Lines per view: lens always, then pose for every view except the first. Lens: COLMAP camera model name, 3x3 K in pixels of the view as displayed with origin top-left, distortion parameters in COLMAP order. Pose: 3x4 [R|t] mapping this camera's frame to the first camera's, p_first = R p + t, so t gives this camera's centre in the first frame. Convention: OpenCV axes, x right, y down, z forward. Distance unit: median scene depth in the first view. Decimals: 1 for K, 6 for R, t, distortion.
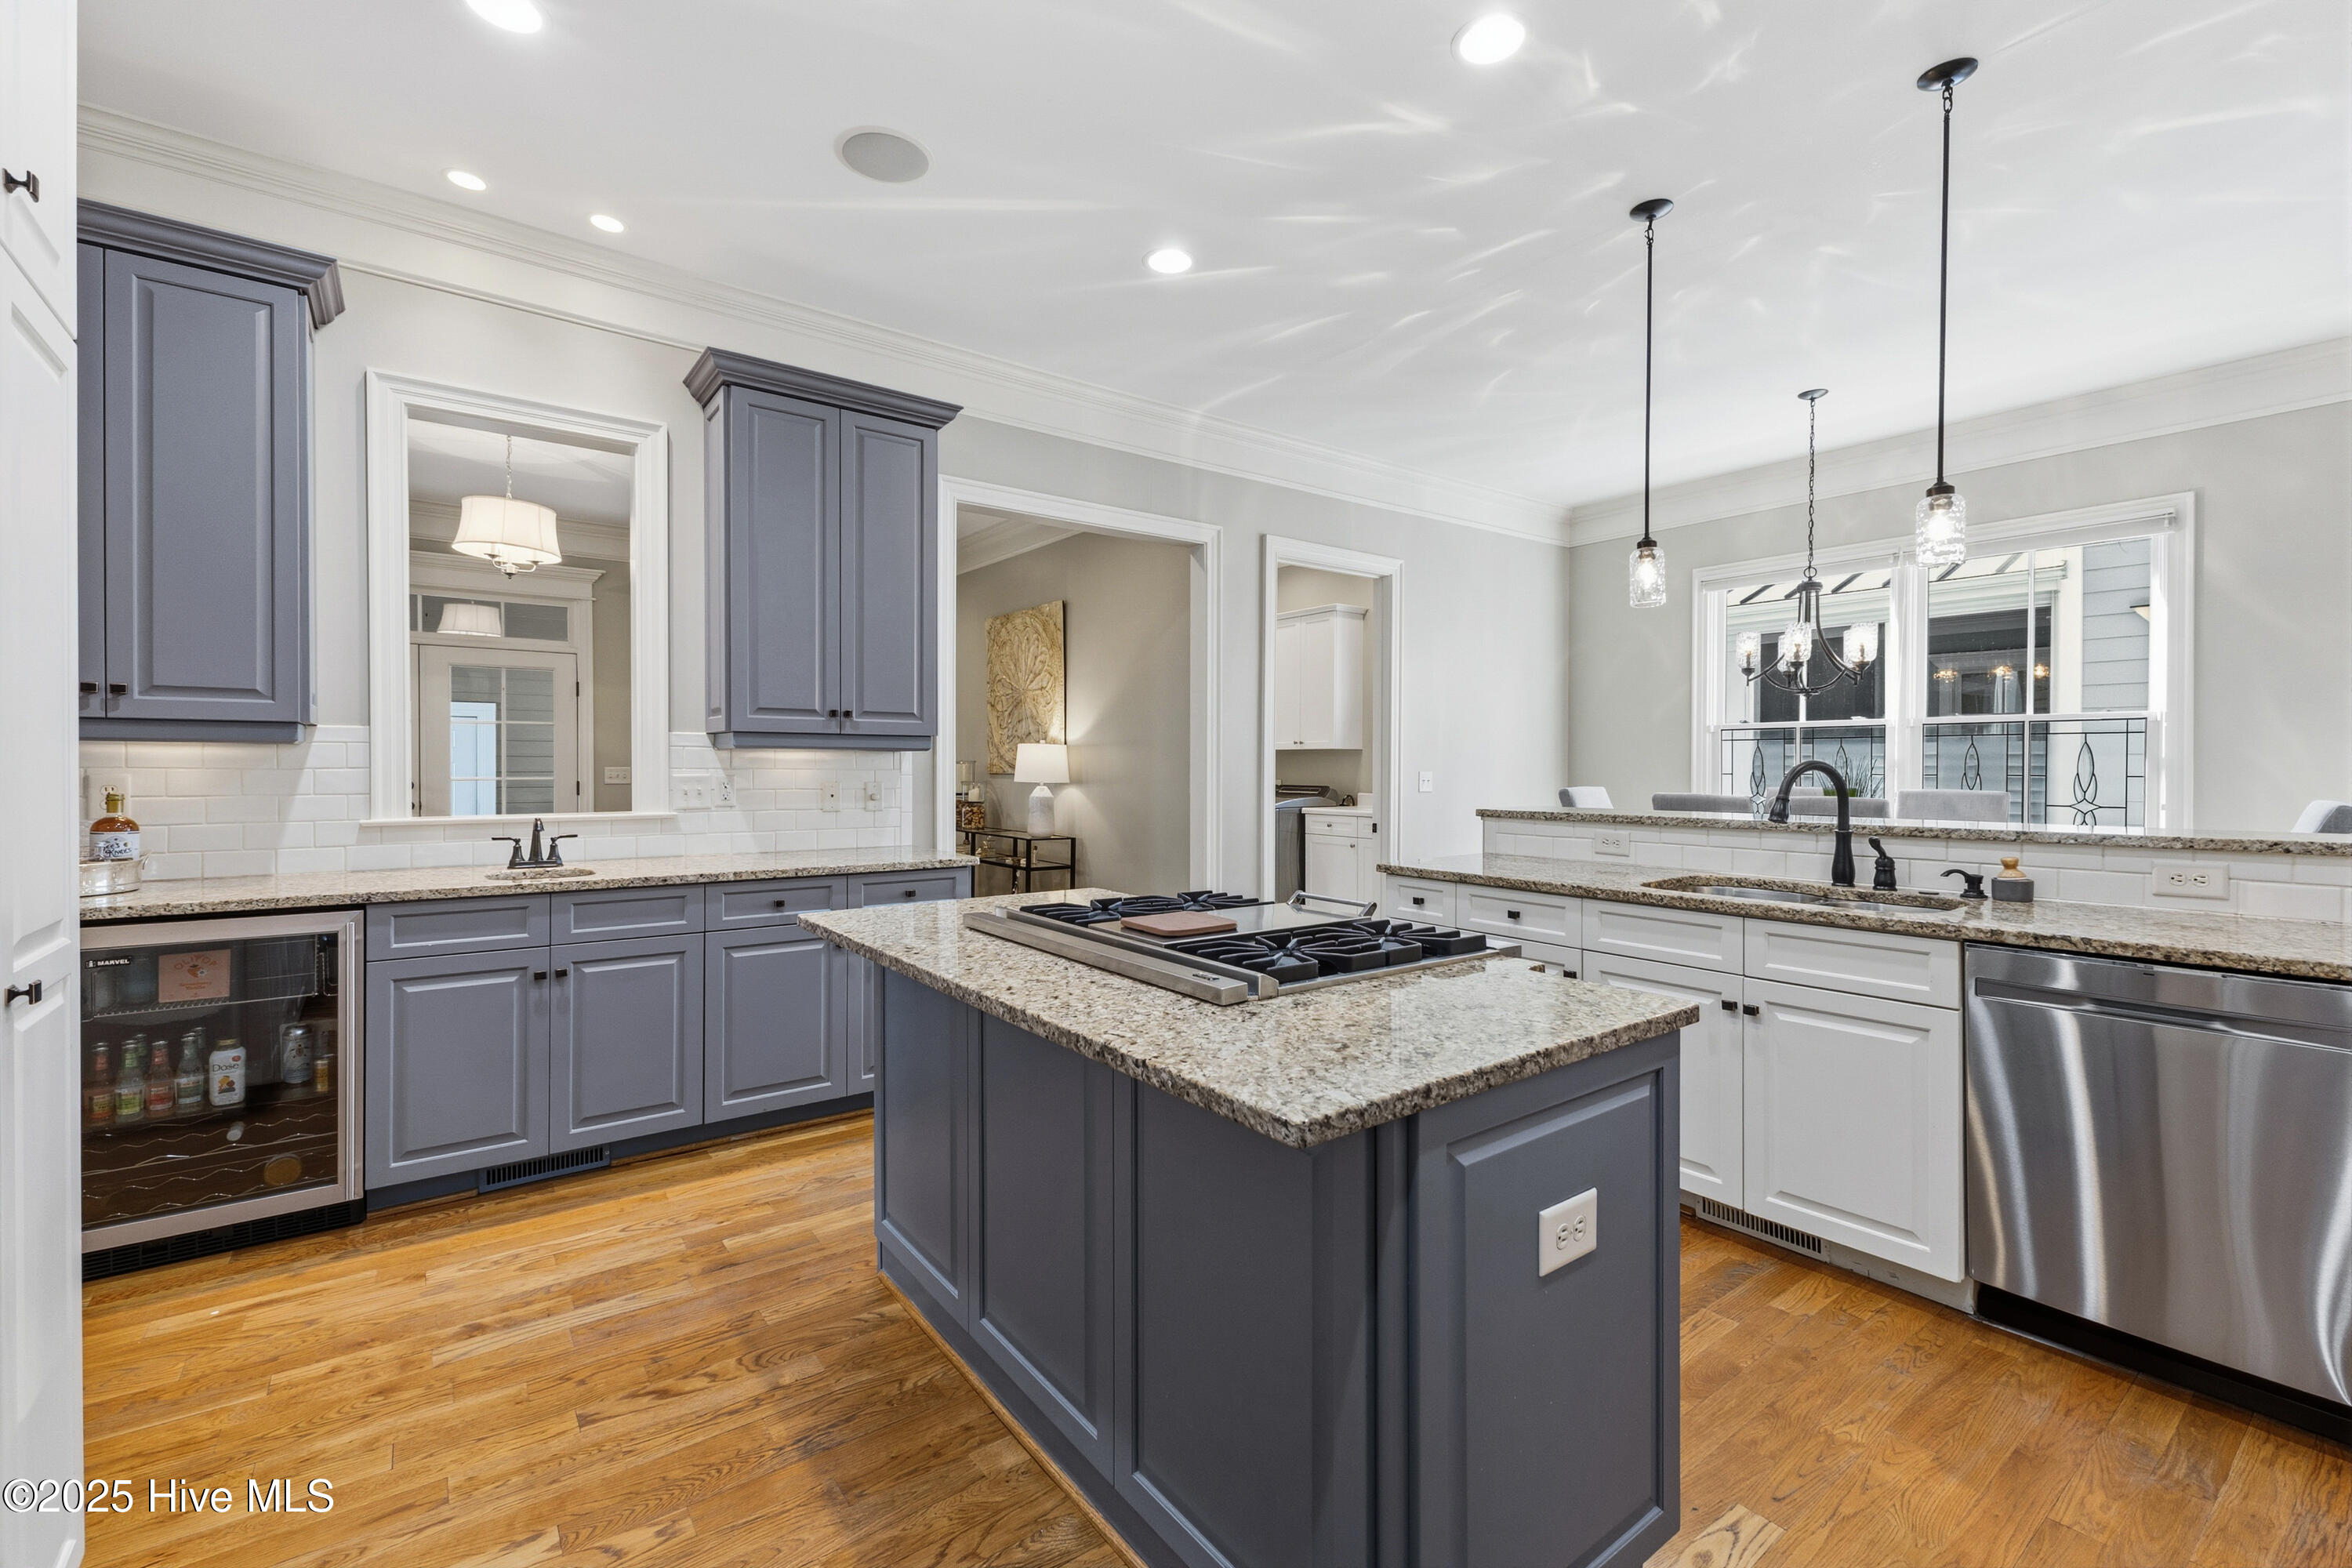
lens RADIAL K [[1004.7, 0, 1185.4], [0, 1004.7, 773.5], [0, 0, 1]] dist [0.013808, 0.000011]
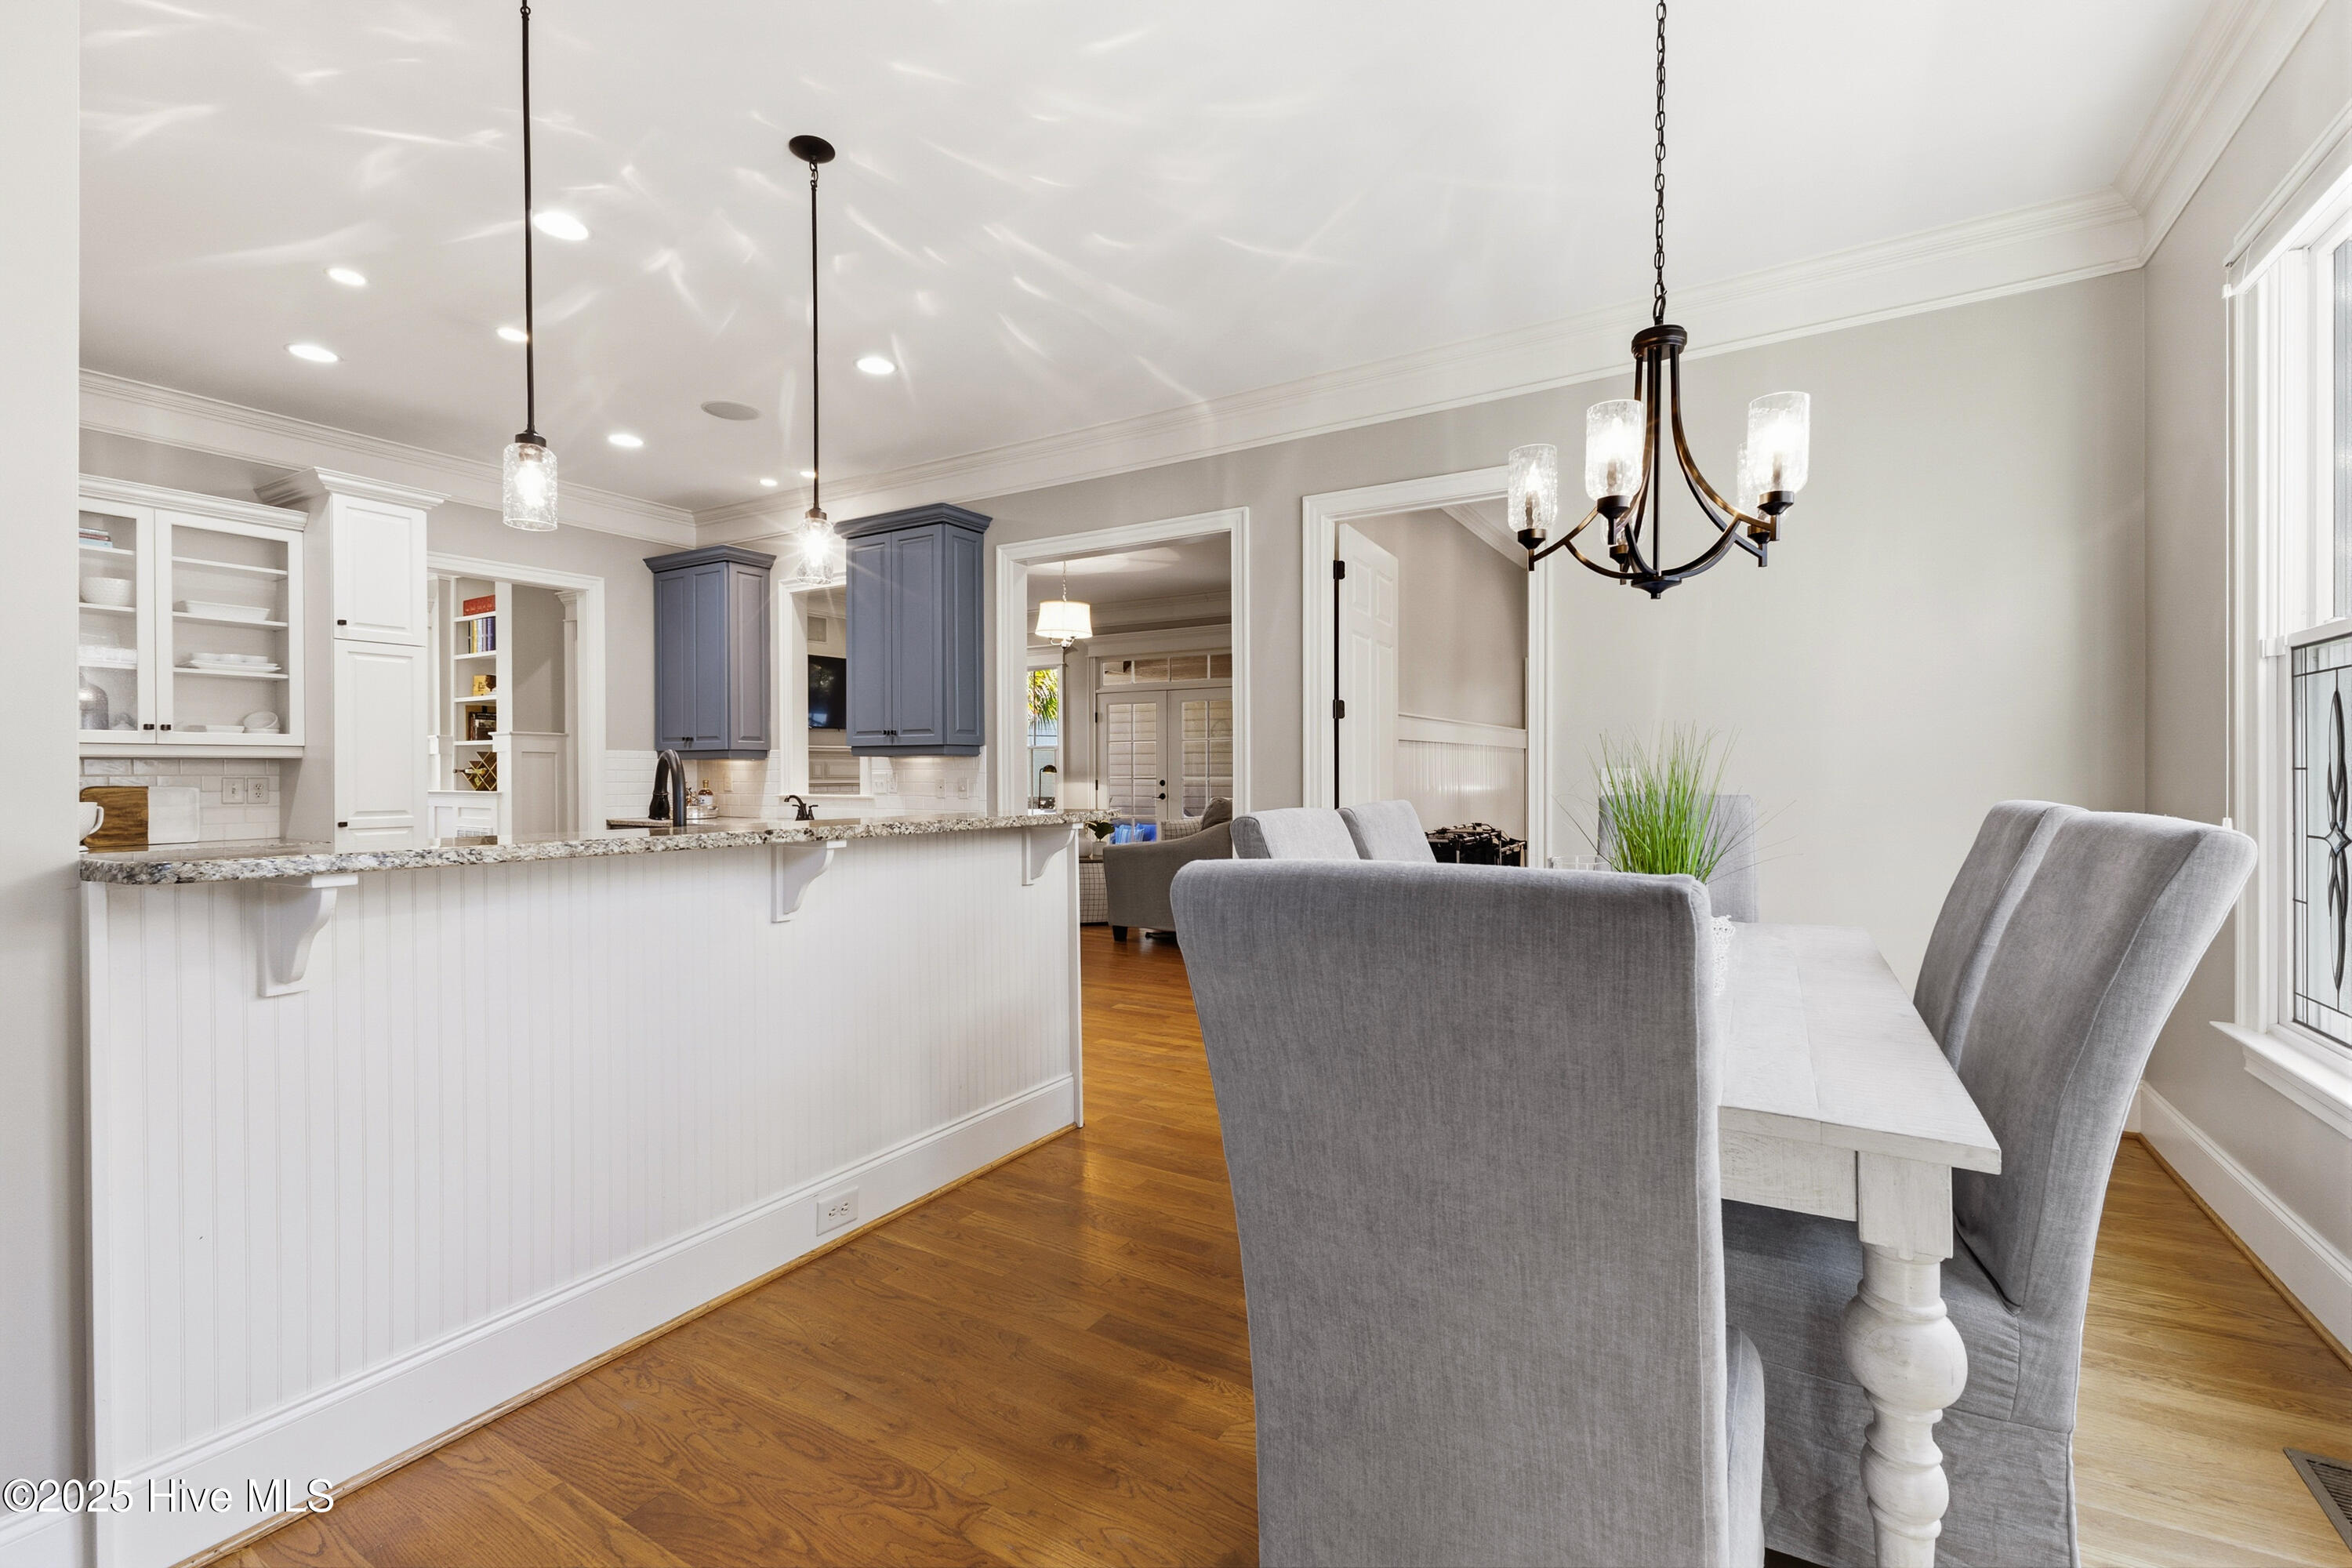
lens RADIAL K [[1004.7, 0, 1173.9], [0, 1004.7, 765.5], [0, 0, 1]] dist [0.013808, 0.000011]
pose [[0.366360, -0.007130, -0.930446, 0.844470], [-0.003600, 0.999952, -0.009080, 0.001963], [0.930466, 0.006677, 0.366317, 0.578549]]
